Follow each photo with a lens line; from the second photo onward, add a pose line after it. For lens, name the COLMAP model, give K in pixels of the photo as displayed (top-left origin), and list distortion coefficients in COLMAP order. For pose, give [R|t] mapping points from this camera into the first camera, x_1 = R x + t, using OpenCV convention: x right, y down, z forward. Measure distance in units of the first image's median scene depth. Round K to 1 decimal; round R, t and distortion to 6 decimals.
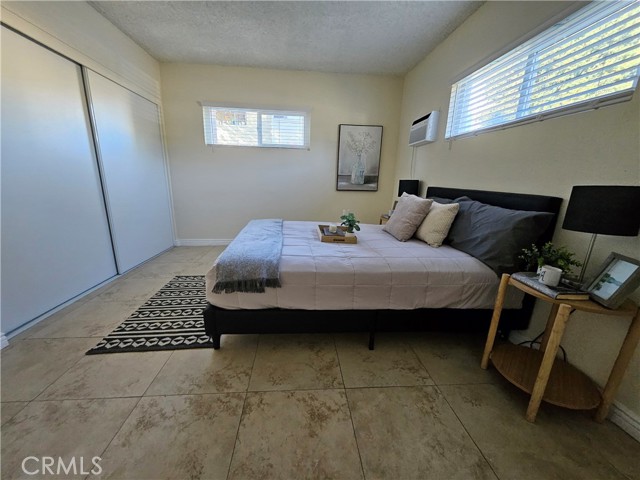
lens RADIAL K [[252.1, 0, 318.4], [0, 252.1, 242.2], [0, 0, 1]] dist [0.001288, -0.000292]
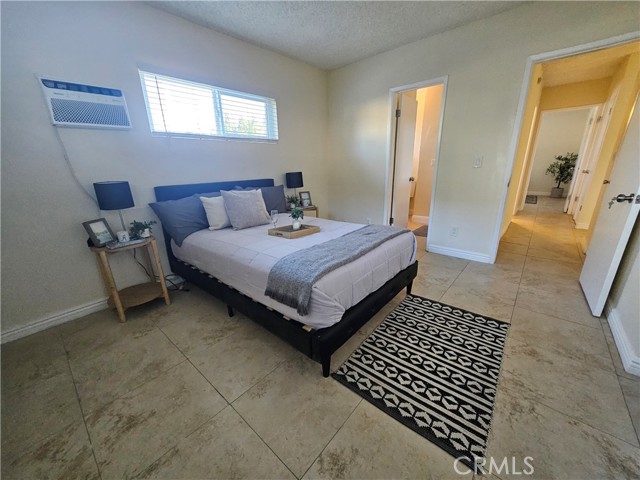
lens RADIAL K [[252.1, 0, 318.4], [0, 252.1, 242.2], [0, 0, 1]] dist [0.001288, -0.000292]
pose [[-0.700656, -0.225032, 0.677083, -0.615505], [0.182231, 0.861048, 0.474750, -0.401250], [-0.689835, 0.456022, -0.562291, 1.311297]]
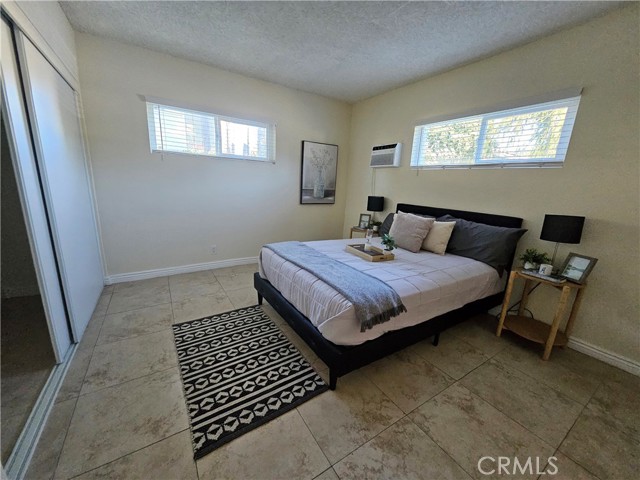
lens RADIAL K [[252.1, 0, 318.4], [0, 252.1, 242.2], [0, 0, 1]] dist [0.001288, -0.000292]
pose [[0.882945, -0.091109, 0.460551, -0.539122], [0.092157, 0.995538, 0.020264, -0.102100], [-0.460343, 0.024551, 0.887402, 0.102503]]
